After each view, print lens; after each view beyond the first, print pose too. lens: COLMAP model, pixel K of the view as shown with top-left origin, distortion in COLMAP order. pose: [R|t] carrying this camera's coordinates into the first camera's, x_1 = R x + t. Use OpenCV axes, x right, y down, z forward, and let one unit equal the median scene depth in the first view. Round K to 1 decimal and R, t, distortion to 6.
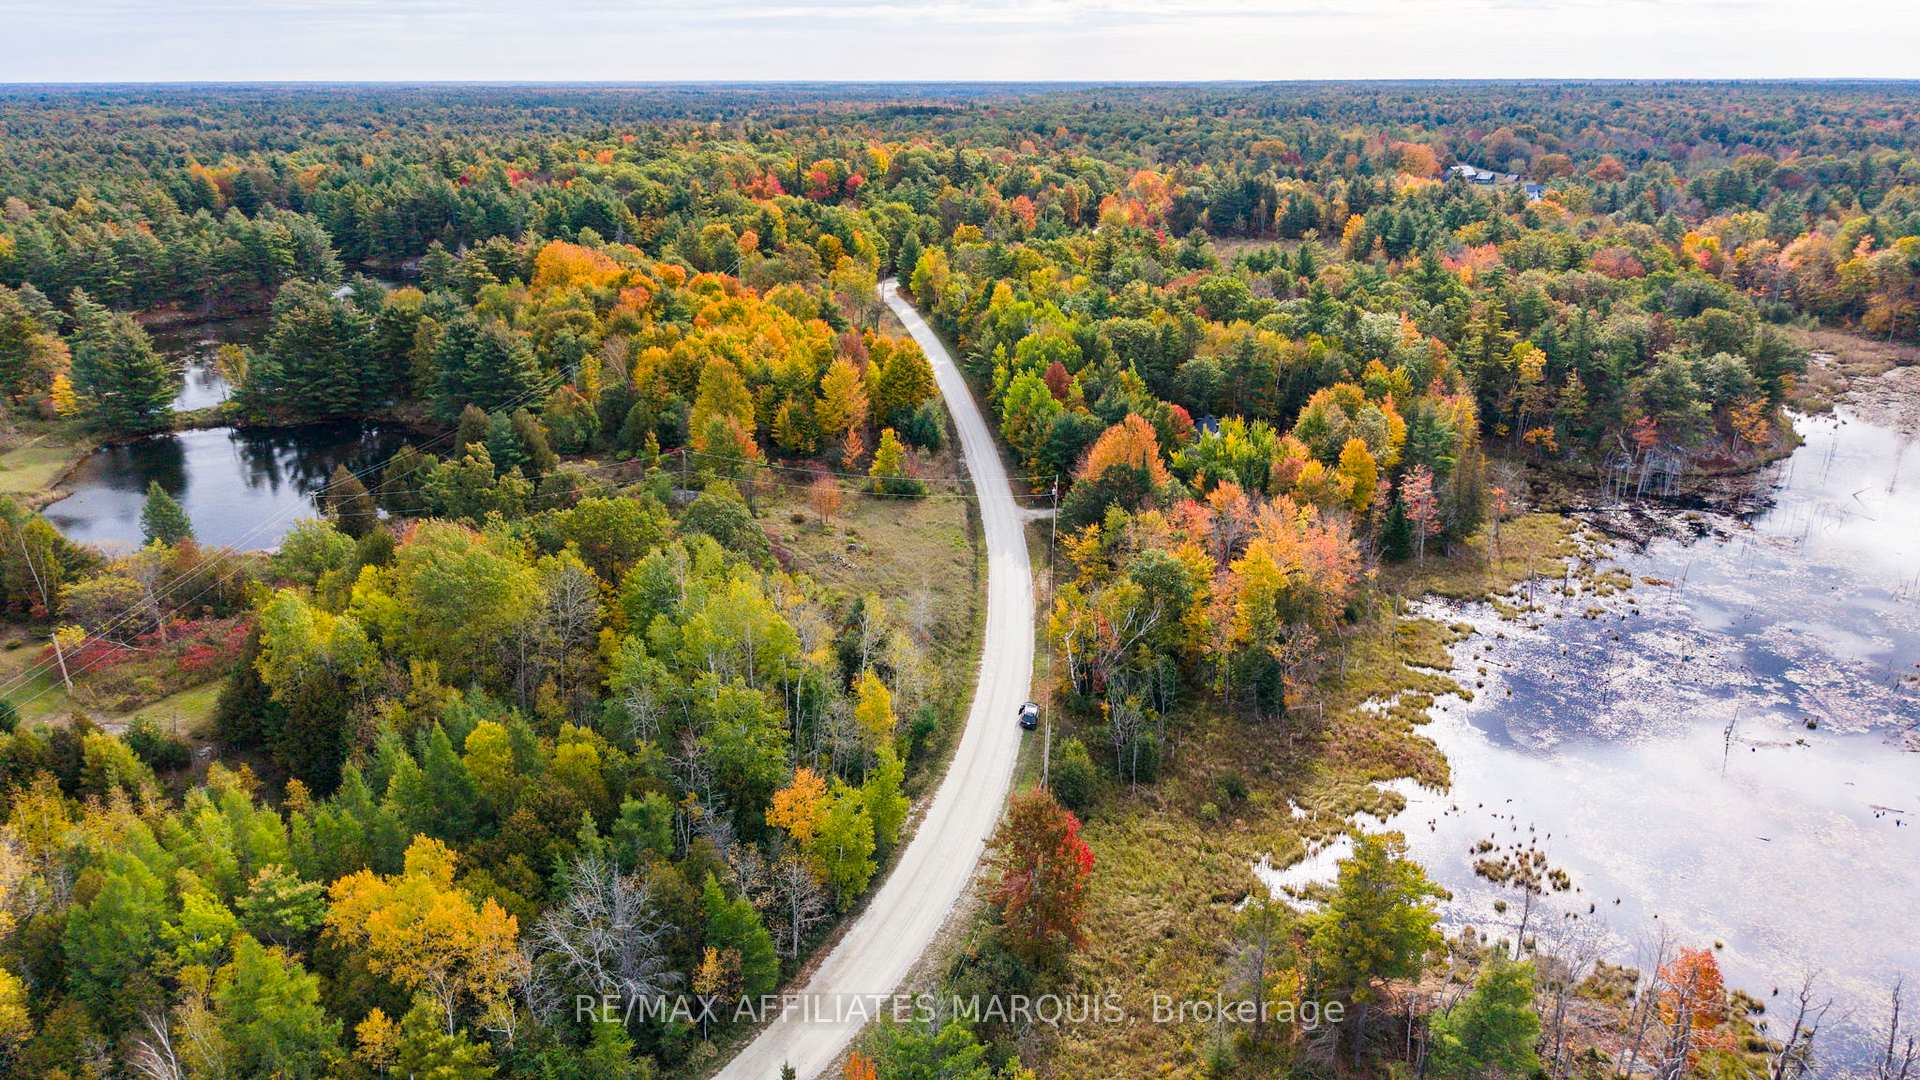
lens RADIAL K [[1273.4, 0, 955.0], [0, 1273.4, 541.4], [0, 0, 1]] dist [0.038618, -0.043621]
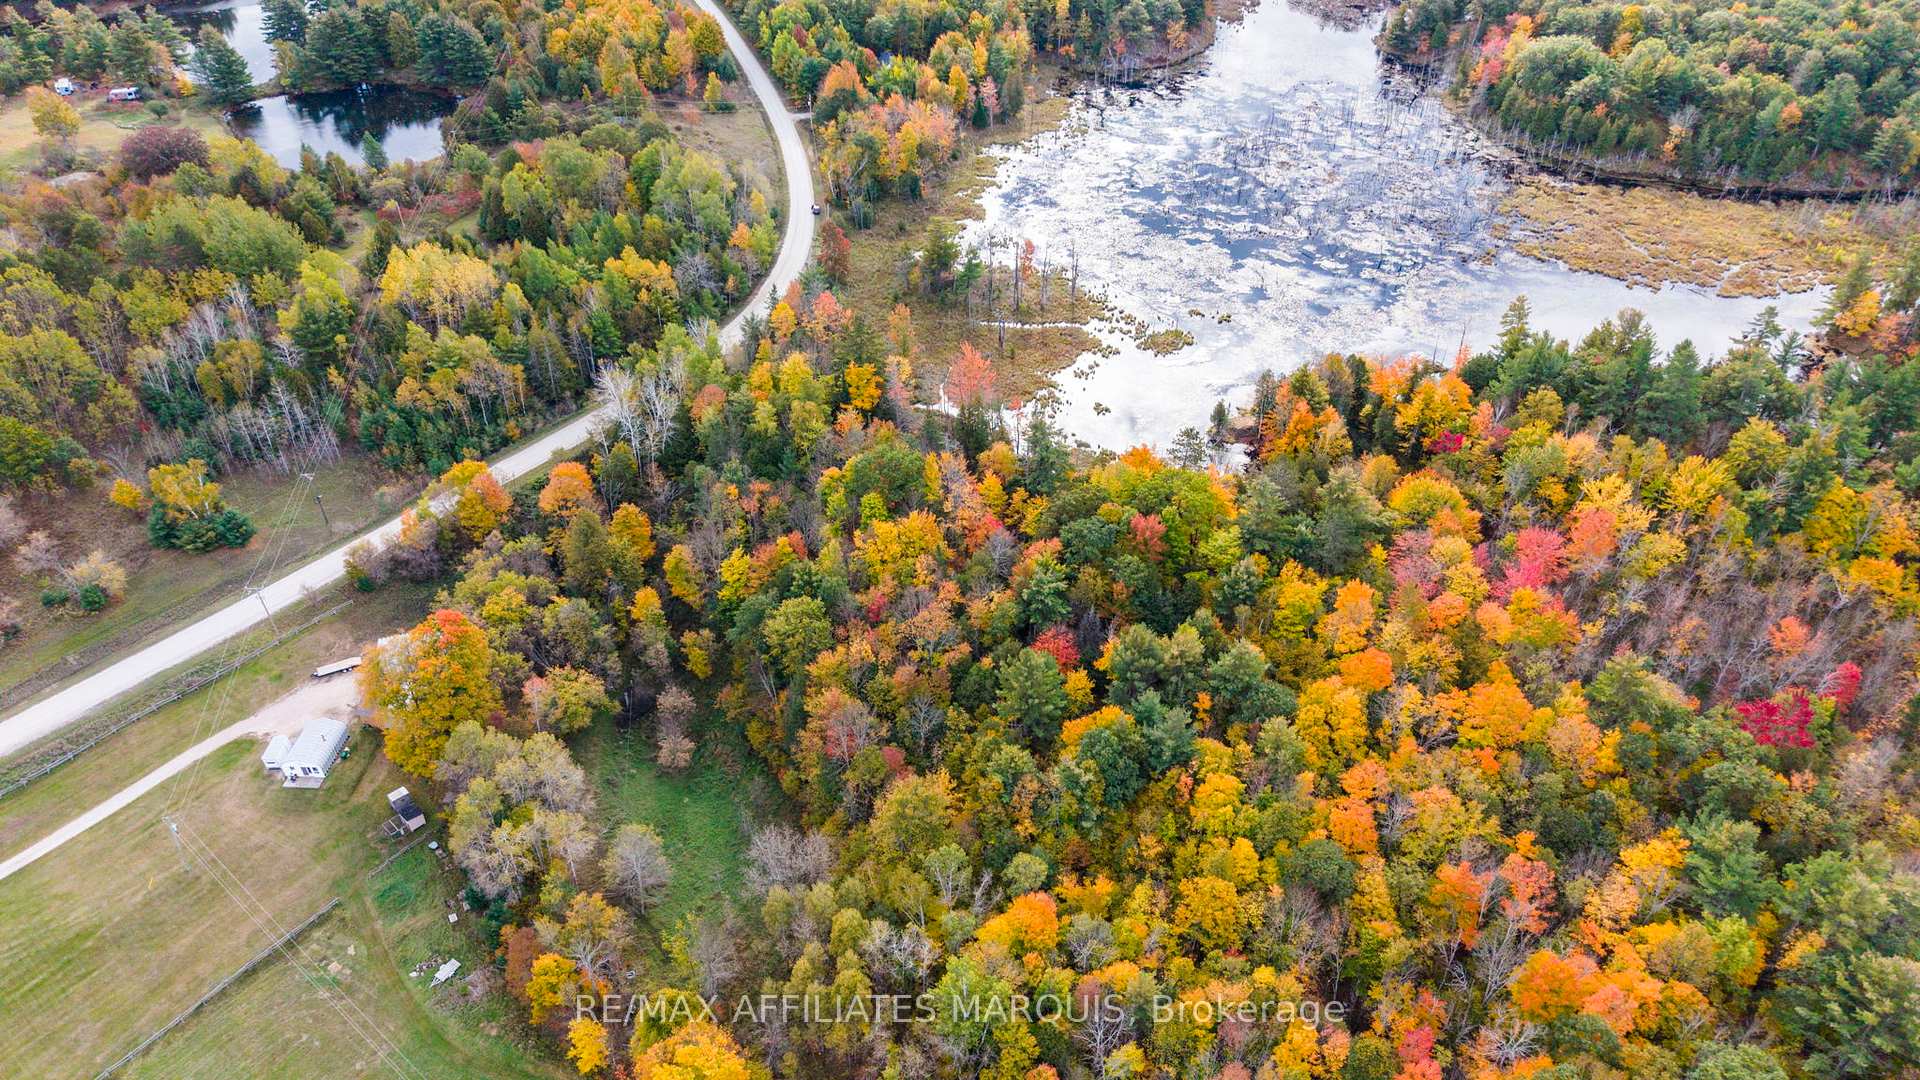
lens RADIAL K [[1273.4, 0, 958.5], [0, 1273.4, 554.4], [0, 0, 1]] dist [0.038618, -0.043621]
pose [[0.972855, -0.136588, 0.186808, -0.134022], [0.072351, 0.946293, 0.315112, 0.010647], [-0.219816, -0.293042, 0.930488, -0.902287]]
